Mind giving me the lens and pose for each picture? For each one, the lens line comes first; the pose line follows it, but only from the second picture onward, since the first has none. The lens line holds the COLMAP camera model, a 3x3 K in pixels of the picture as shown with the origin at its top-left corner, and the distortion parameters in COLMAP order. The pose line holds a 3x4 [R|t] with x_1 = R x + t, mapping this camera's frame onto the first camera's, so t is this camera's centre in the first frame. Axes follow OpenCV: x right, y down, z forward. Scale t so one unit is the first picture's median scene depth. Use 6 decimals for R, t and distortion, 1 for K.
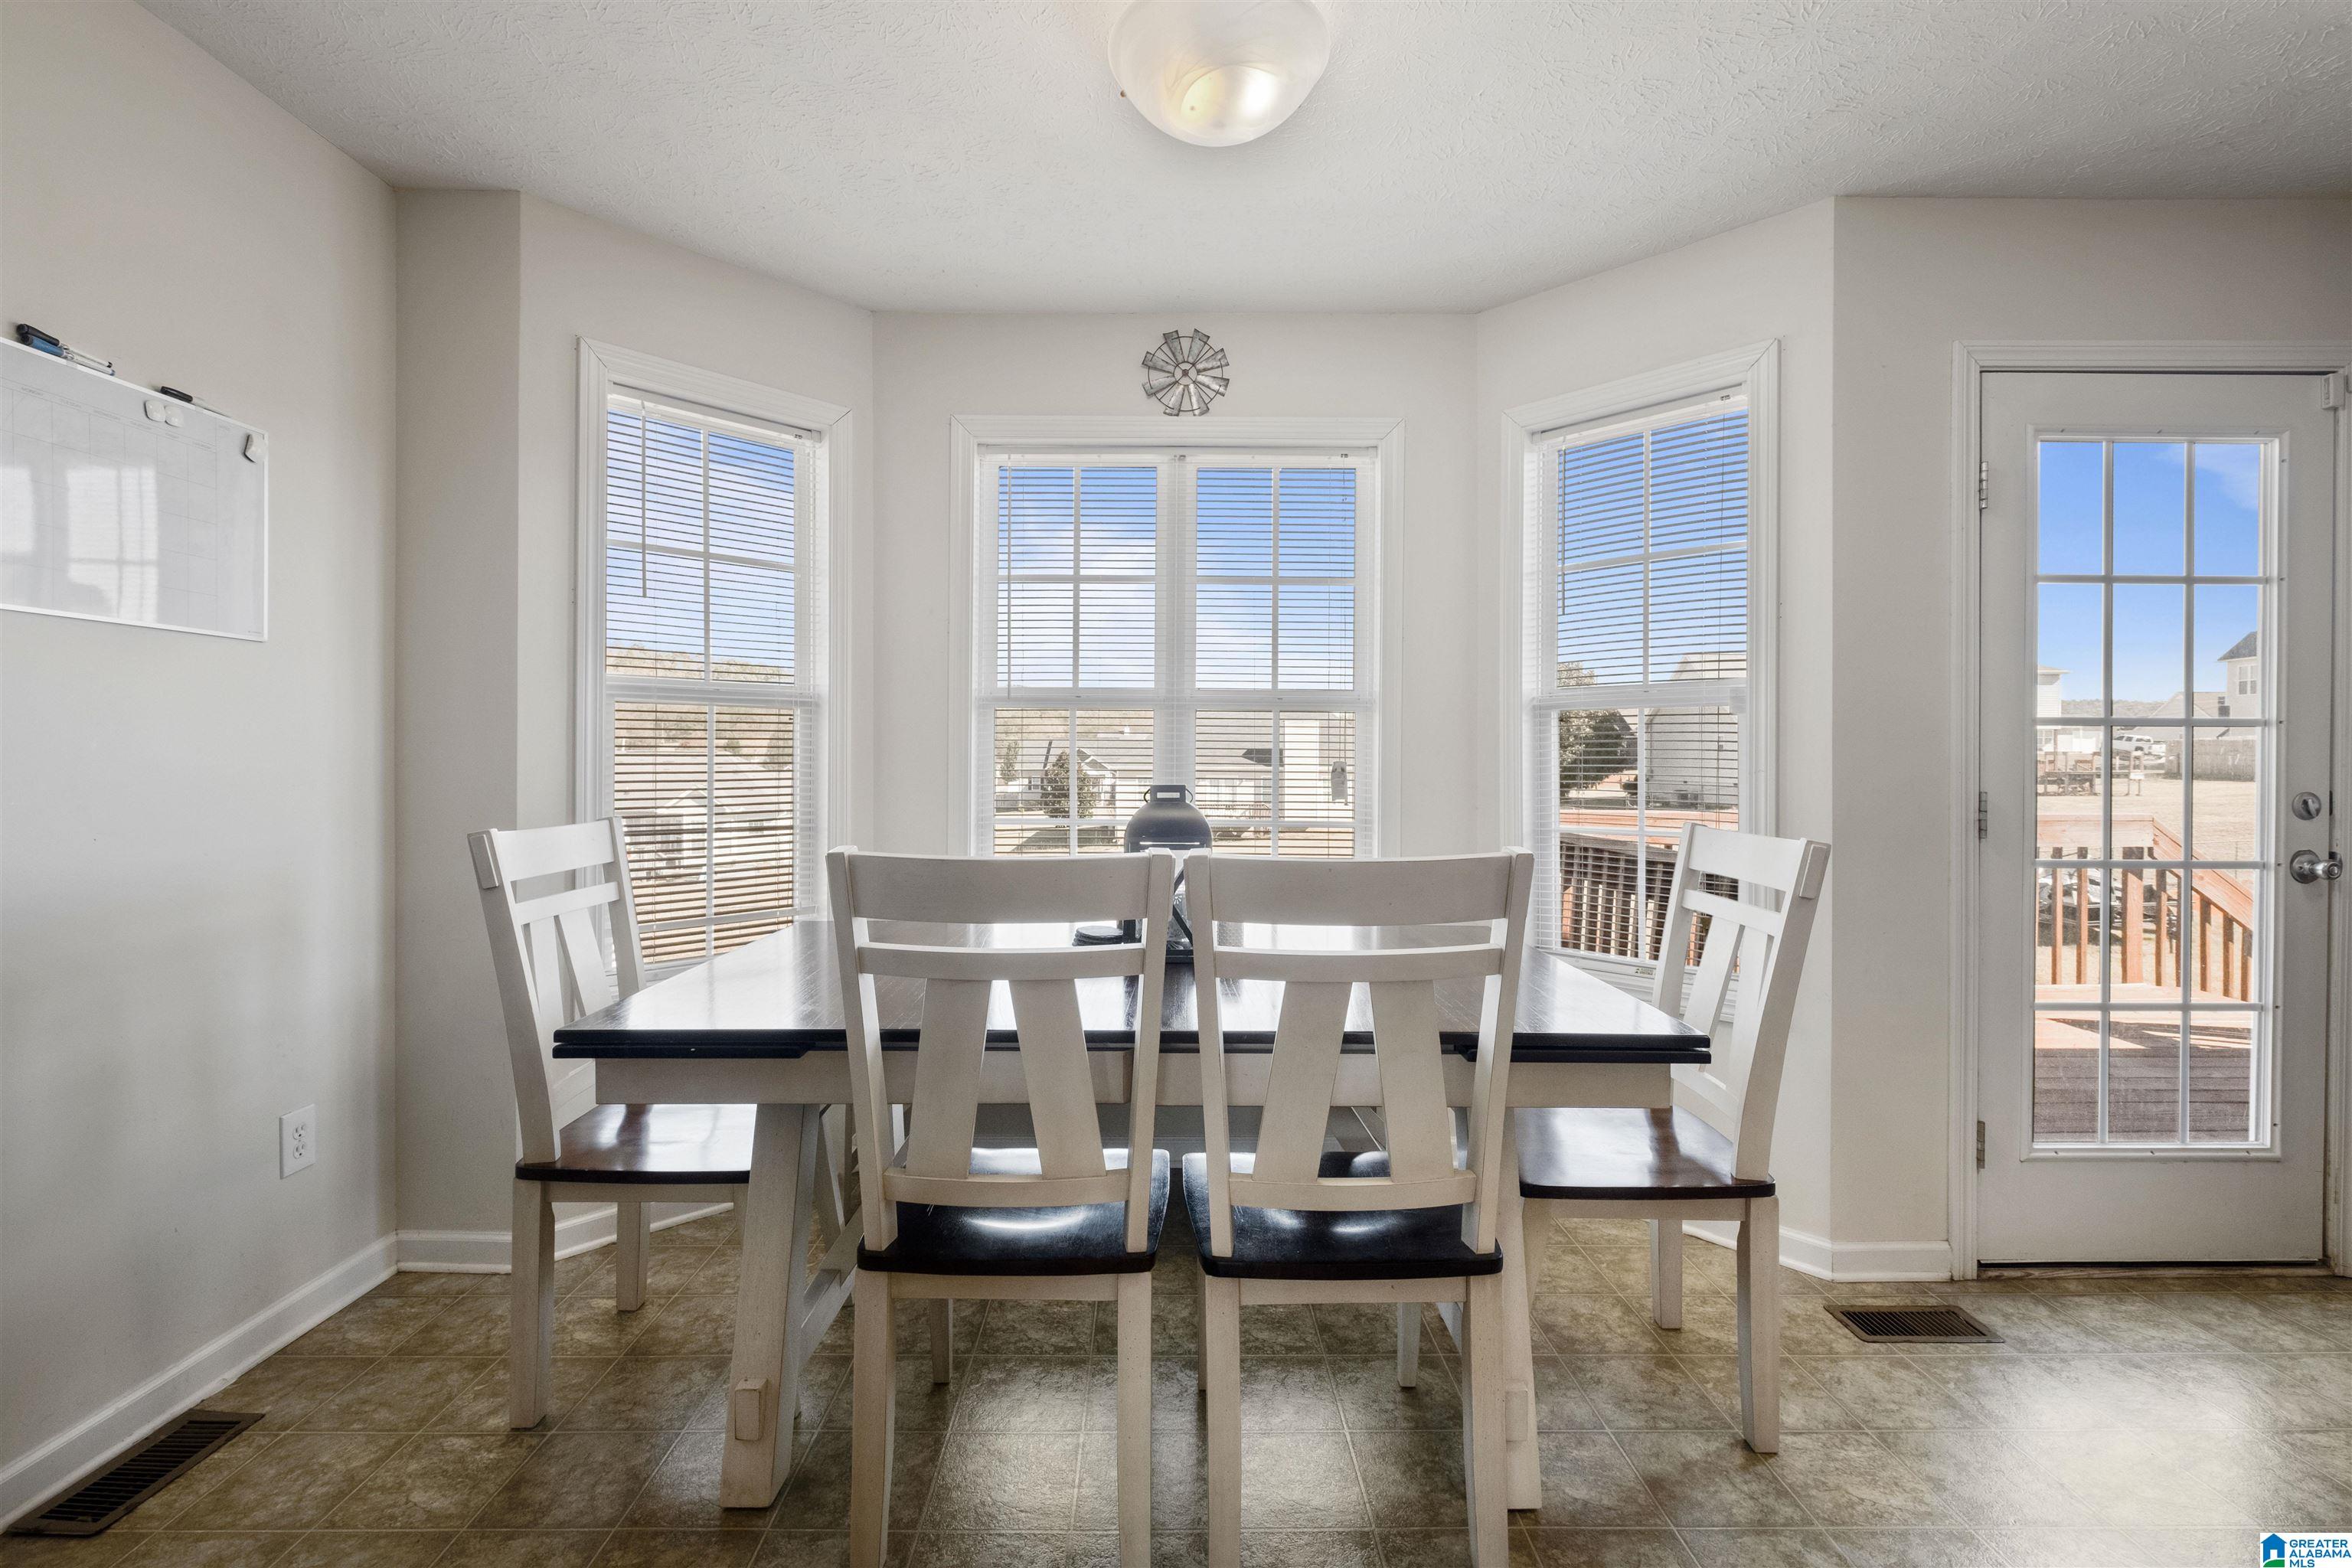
lens RADIAL K [[1040.2, 0, 1175.3], [0, 1040.2, 766.9], [0, 0, 1]] dist [-0.000871, -0.001303]
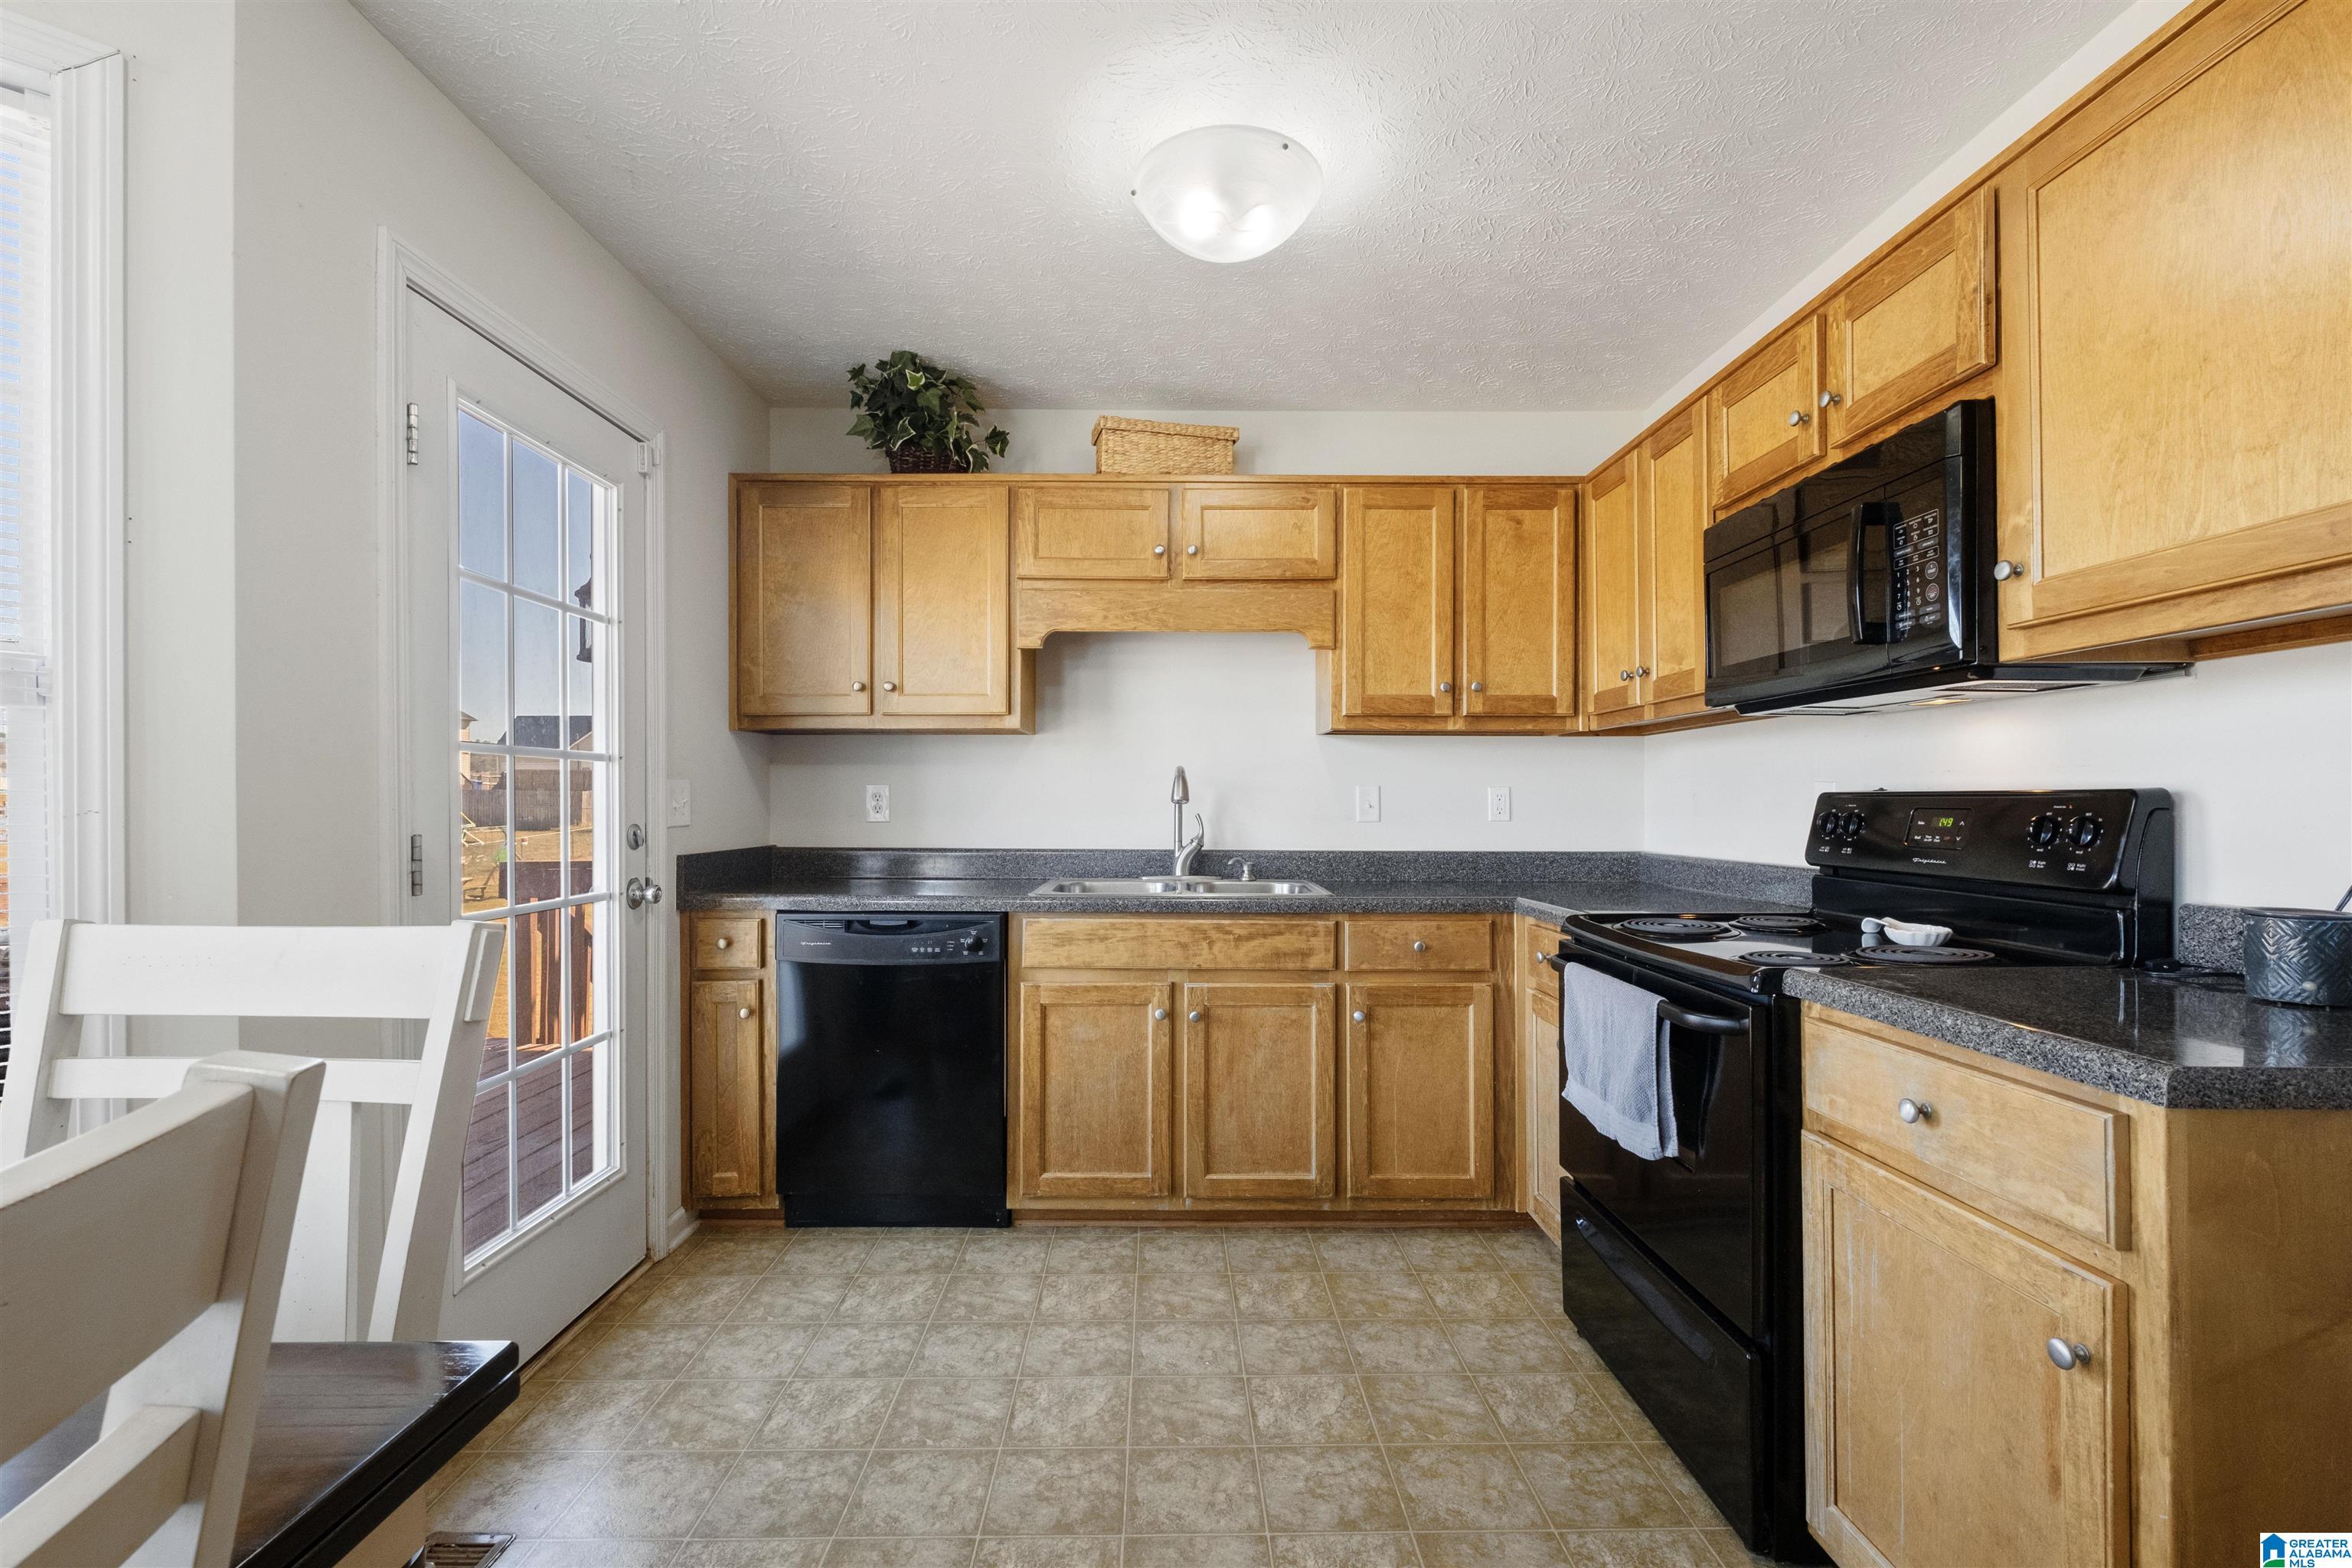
lens RADIAL K [[1040.2, 0, 1174.5], [0, 1040.2, 791.6], [0, 0, 1]] dist [-0.000871, -0.001303]
pose [[0.004855, 0.004776, 0.999977, 0.016898], [0.010116, 0.999937, -0.004825, 0.001756], [-0.999937, 0.010140, 0.004807, 0.436654]]
